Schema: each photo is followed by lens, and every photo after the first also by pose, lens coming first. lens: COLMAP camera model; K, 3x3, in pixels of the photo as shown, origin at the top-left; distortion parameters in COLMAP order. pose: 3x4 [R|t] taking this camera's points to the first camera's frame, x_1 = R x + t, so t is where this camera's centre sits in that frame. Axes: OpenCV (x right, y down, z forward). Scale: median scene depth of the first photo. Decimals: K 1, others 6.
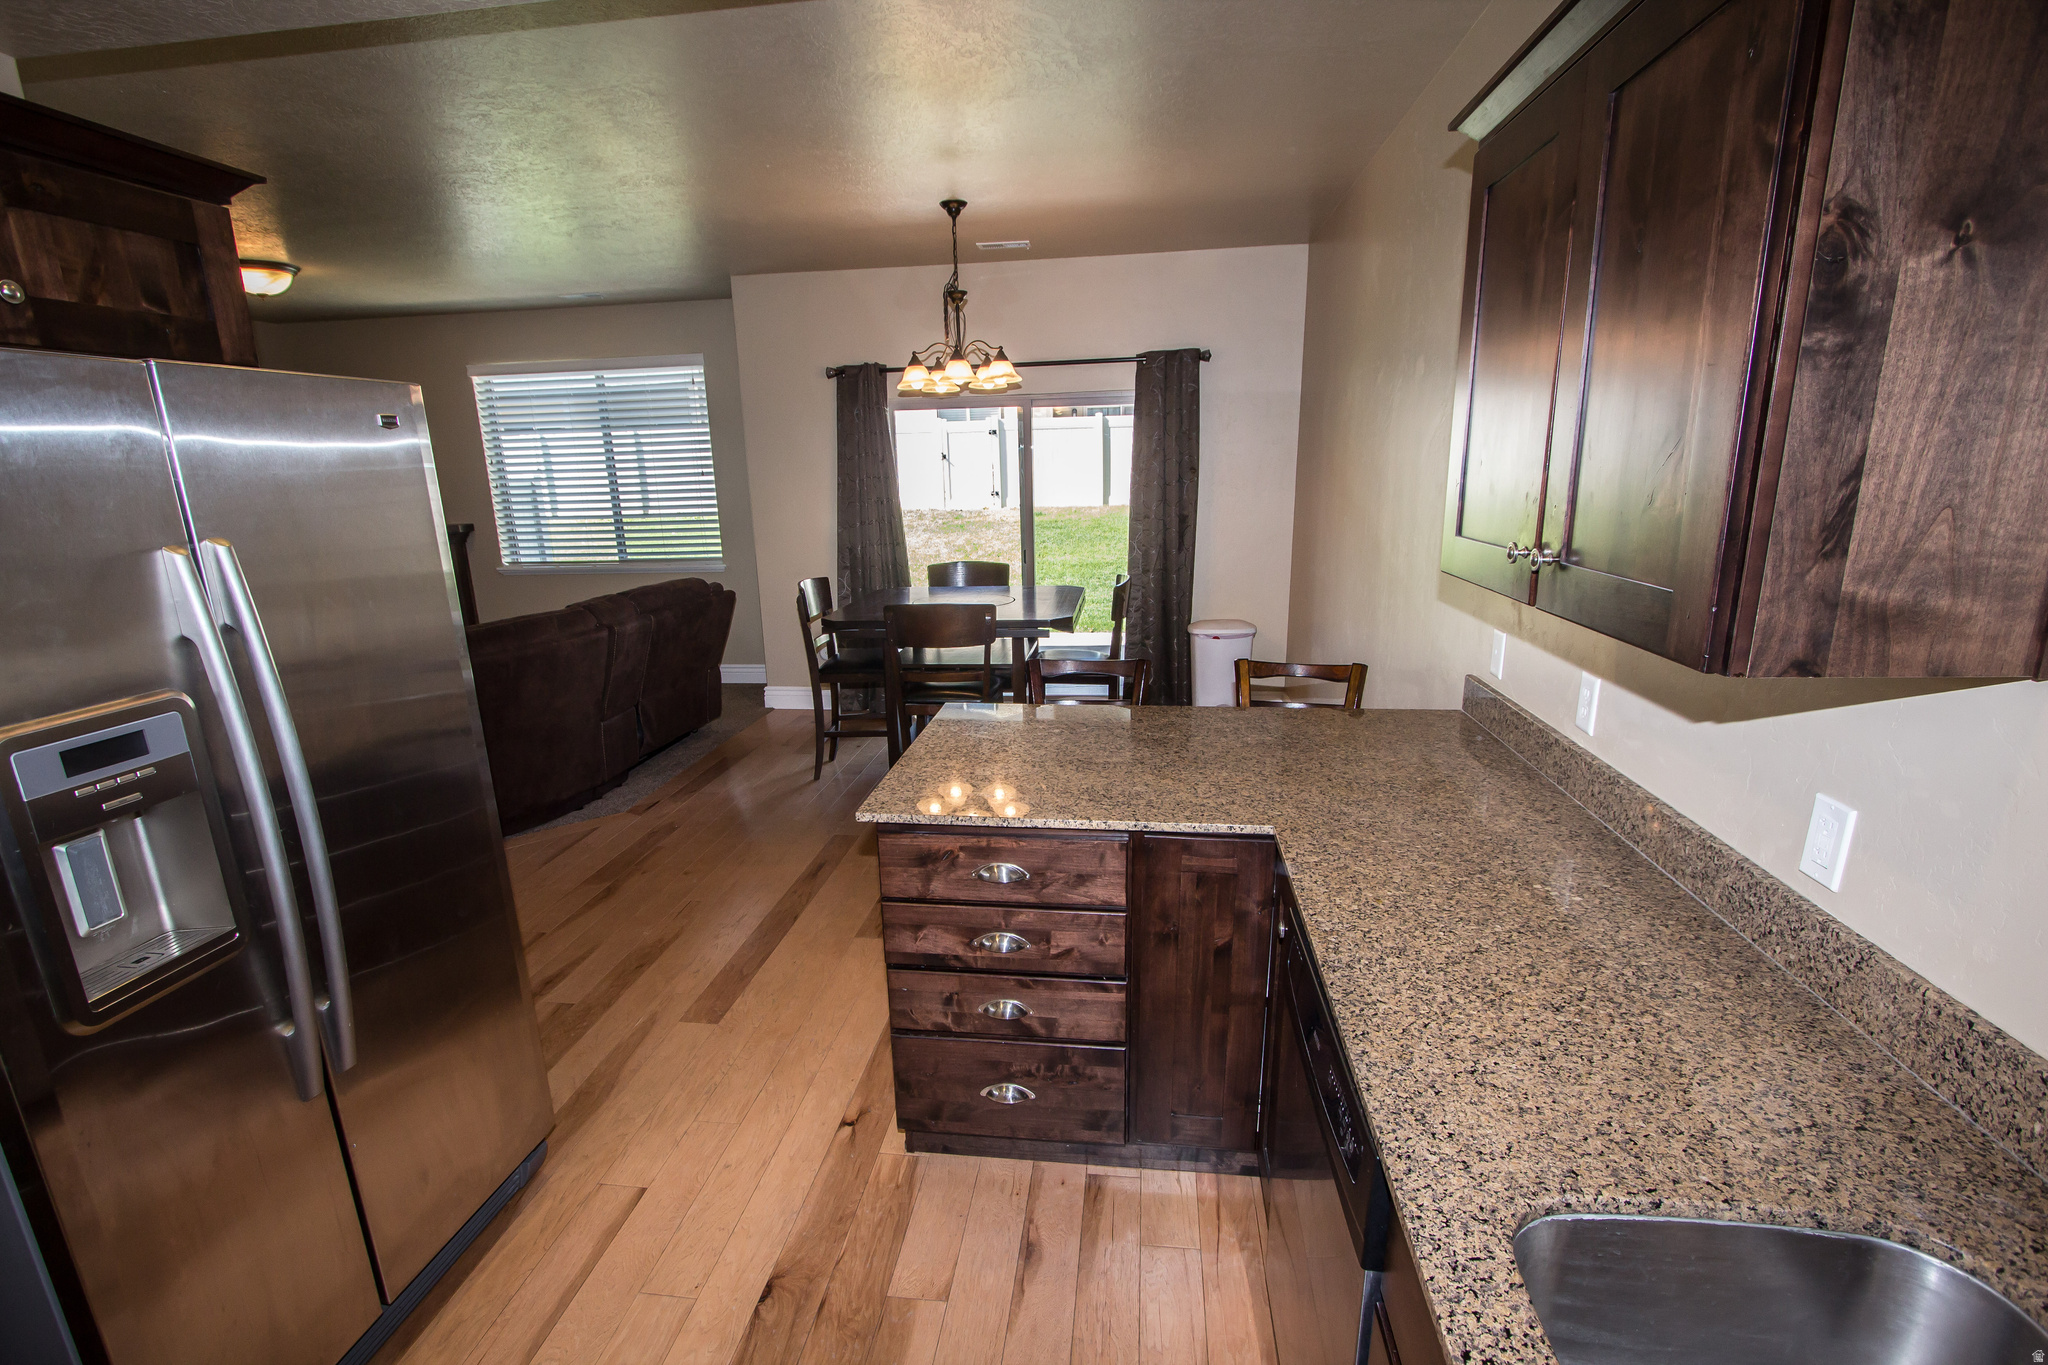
lens RADIAL K [[942.6, 0, 1013.2], [0, 942.6, 717.1], [0, 0, 1]] dist [-0.020792, 0.000552]
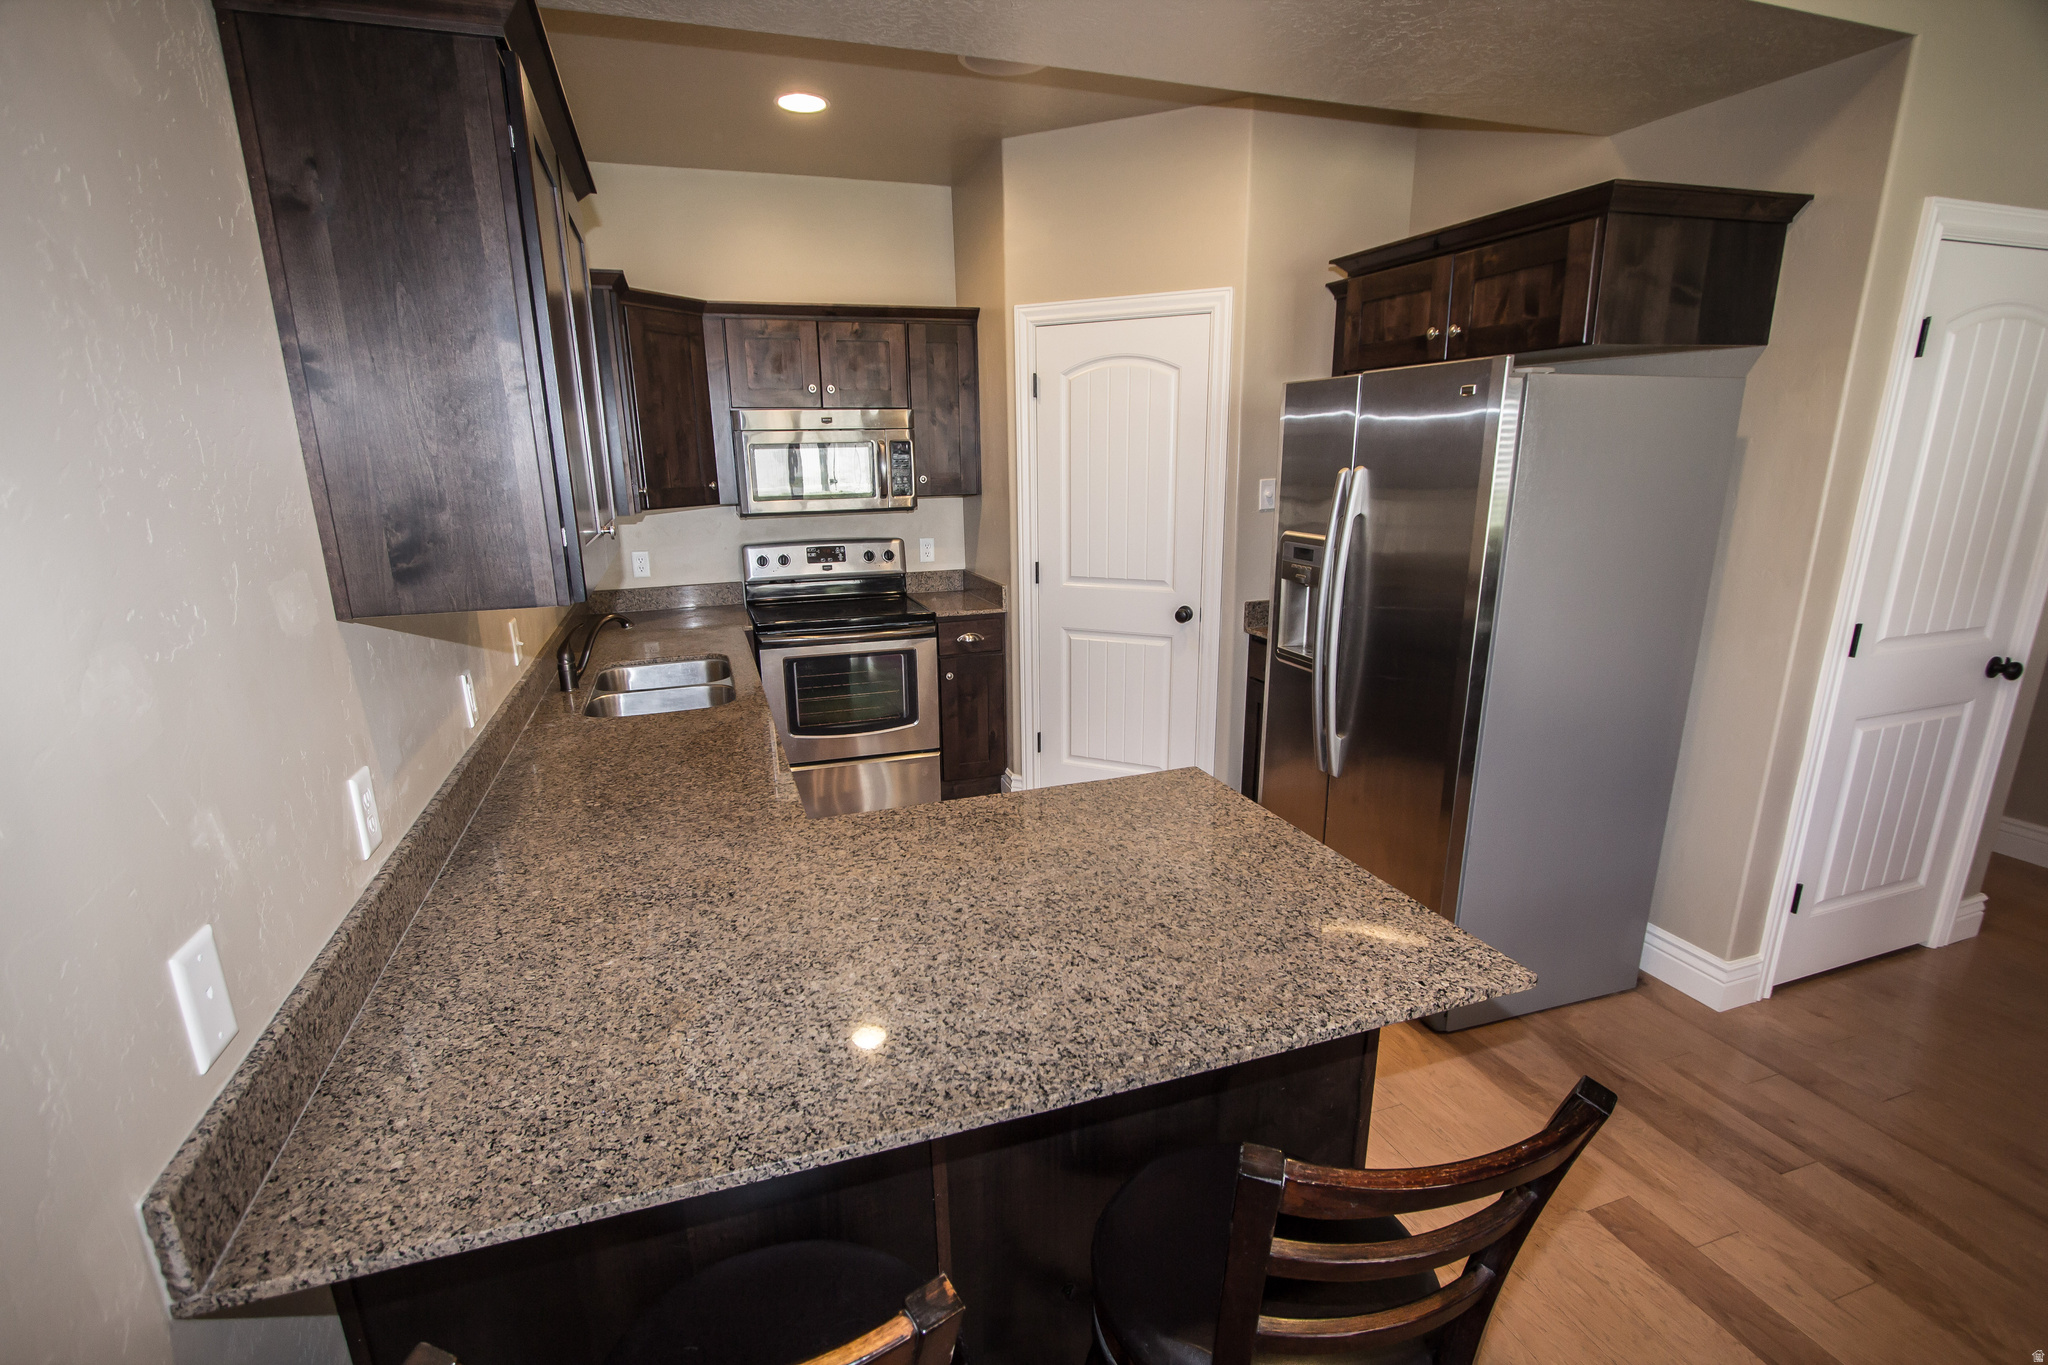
lens RADIAL K [[942.6, 0, 1013.2], [0, 942.6, 717.1], [0, 0, 1]] dist [-0.020792, 0.000552]
pose [[-0.894199, 0.159016, -0.418475, 0.447390], [-0.080200, 0.862760, 0.499213, -0.454918], [0.440426, 0.479958, -0.758726, 1.668327]]
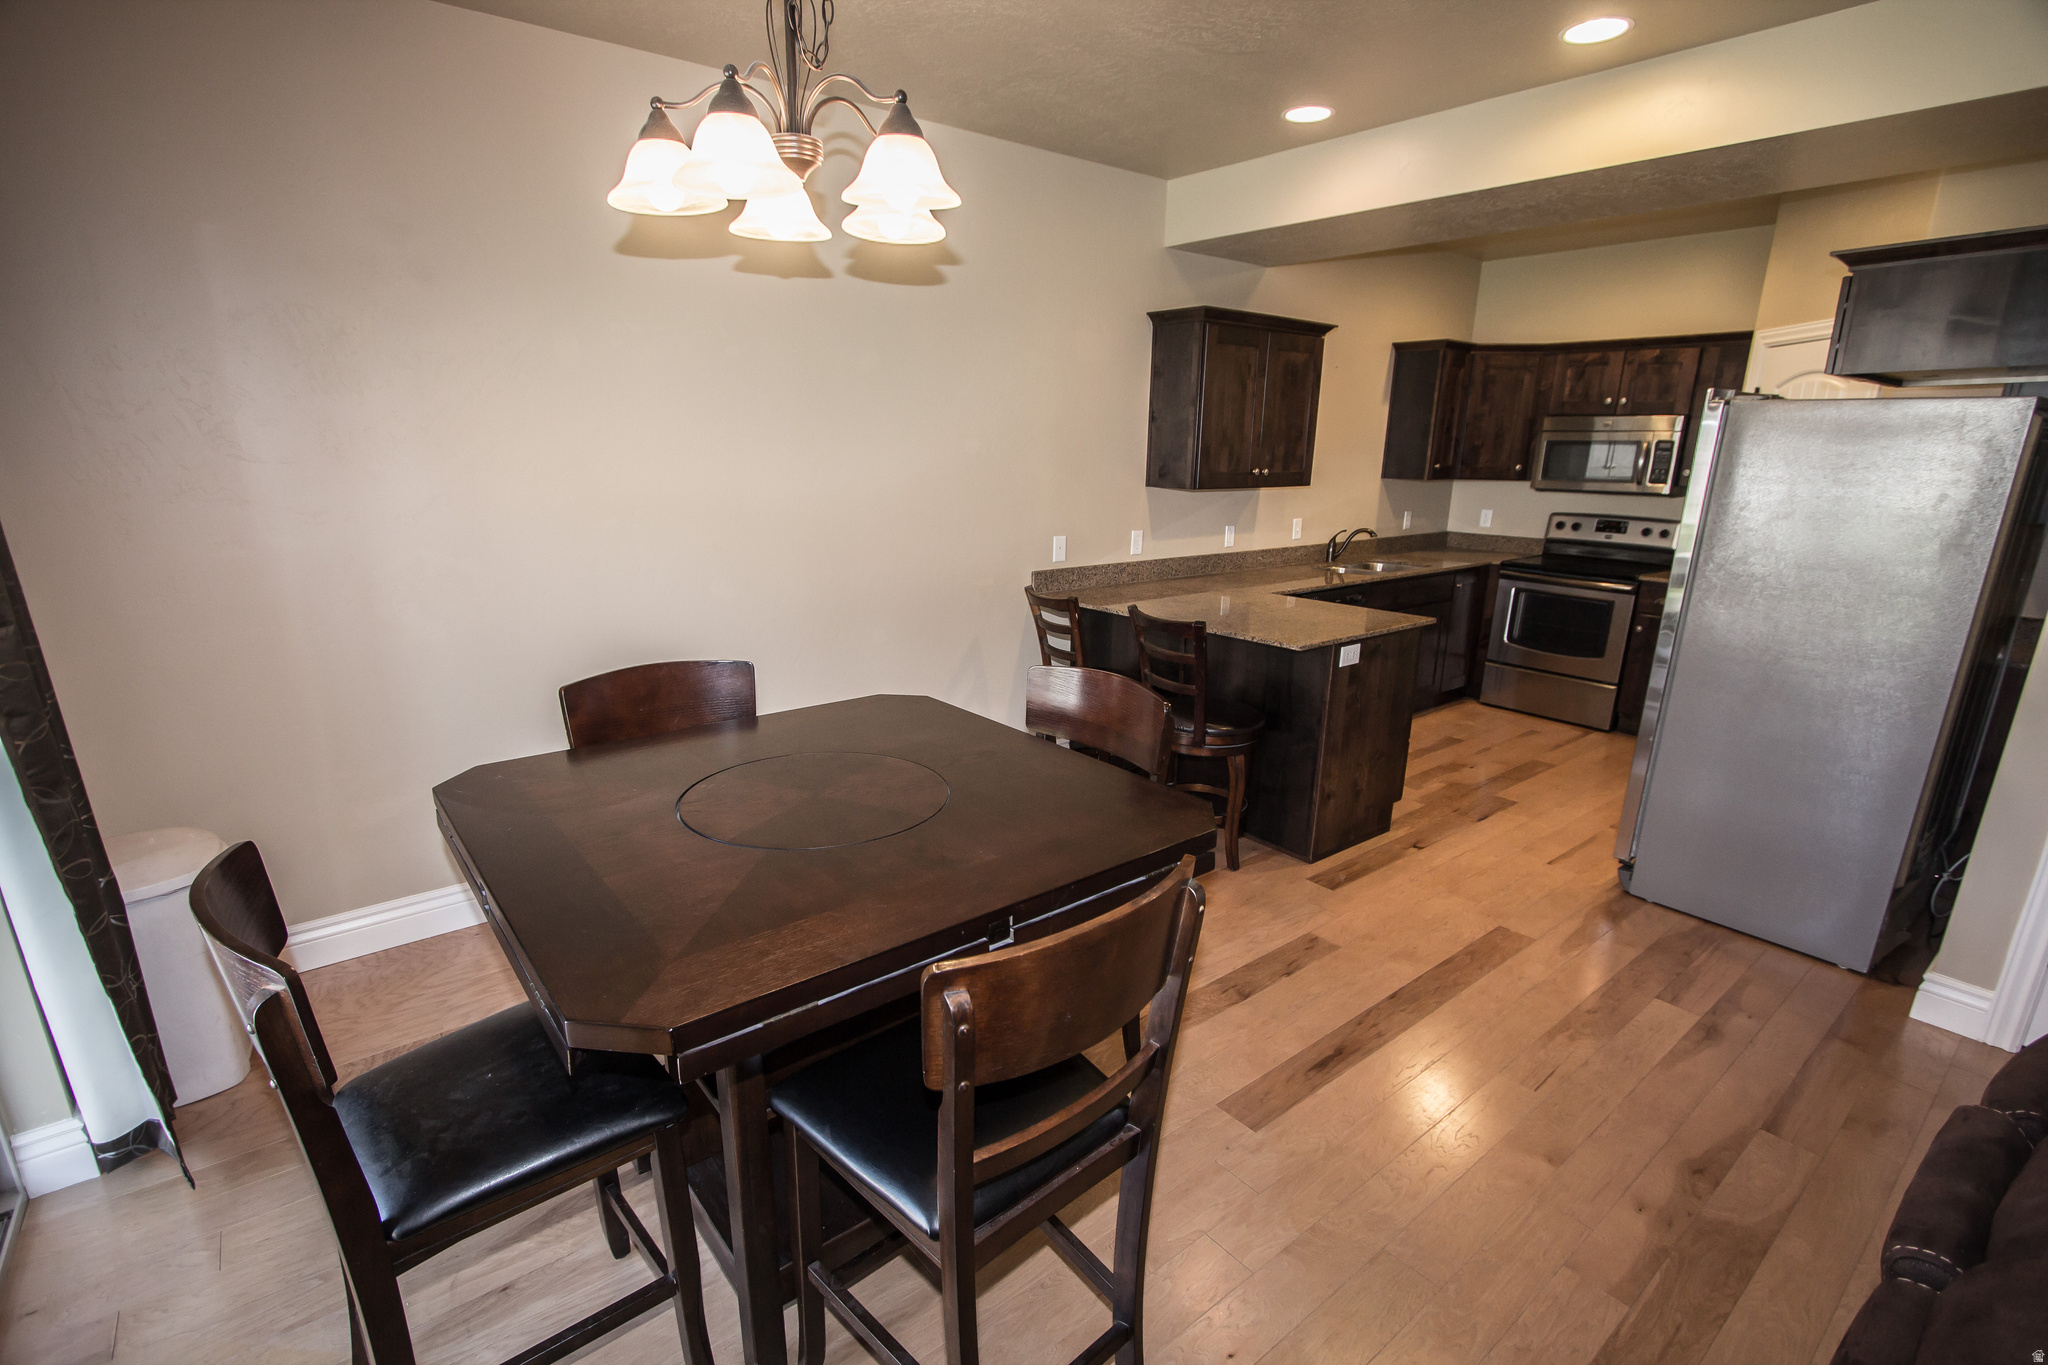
lens RADIAL K [[942.6, 0, 1013.2], [0, 942.6, 717.1], [0, 0, 1]] dist [-0.020792, 0.000552]
pose [[-0.717406, -0.178410, 0.673423, -0.878431], [0.190877, 0.879322, 0.436302, -0.733198], [-0.669996, 0.441546, -0.596777, 2.819870]]
